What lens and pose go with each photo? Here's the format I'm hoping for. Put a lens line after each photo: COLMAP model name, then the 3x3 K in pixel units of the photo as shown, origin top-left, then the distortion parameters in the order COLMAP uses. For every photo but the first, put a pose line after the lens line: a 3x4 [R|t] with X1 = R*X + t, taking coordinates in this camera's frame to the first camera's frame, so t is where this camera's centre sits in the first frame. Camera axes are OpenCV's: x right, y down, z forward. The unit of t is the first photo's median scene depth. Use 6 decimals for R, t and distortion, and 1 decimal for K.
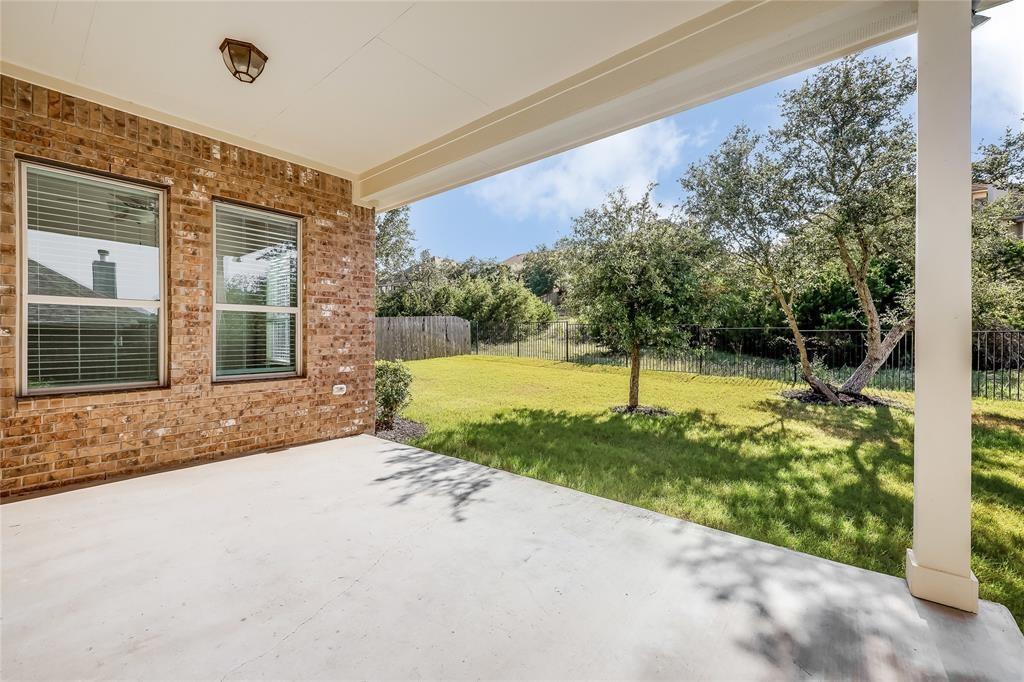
lens RADIAL K [[413.7, 0, 509.4], [0, 413.7, 340.8], [0, 0, 1]] dist [0.000820, -0.000438]
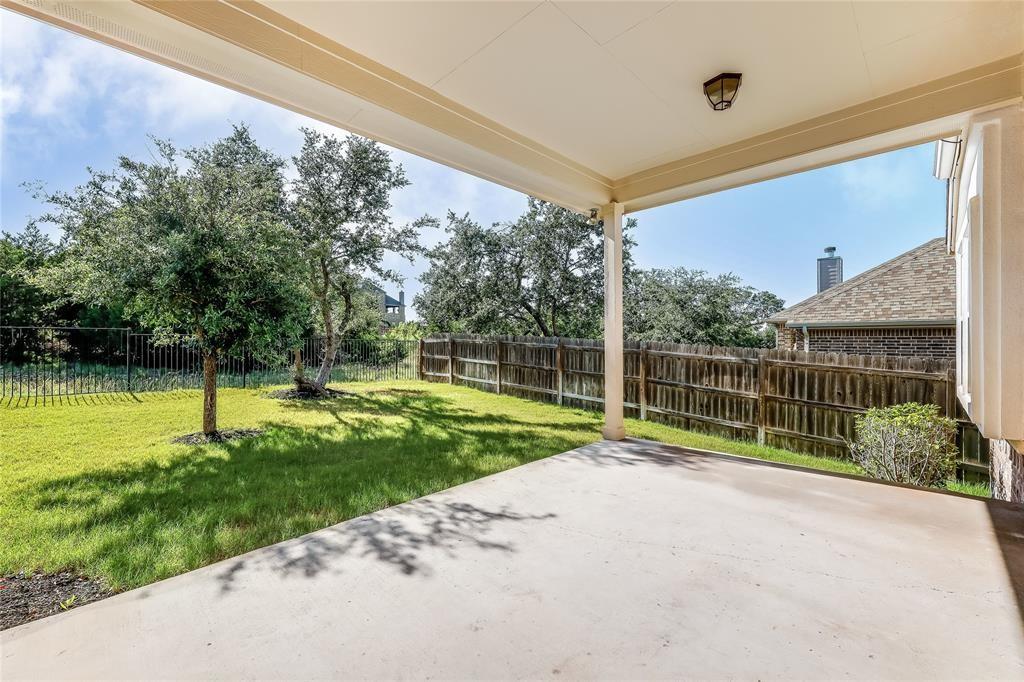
lens RADIAL K [[413.7, 0, 509.5], [0, 413.7, 338.4], [0, 0, 1]] dist [0.000820, -0.000438]
pose [[0.090434, 0.005890, 0.995885, -0.965357], [0.014365, 0.999871, -0.007218, -0.012065], [-0.995799, 0.014958, 0.090338, 0.816655]]
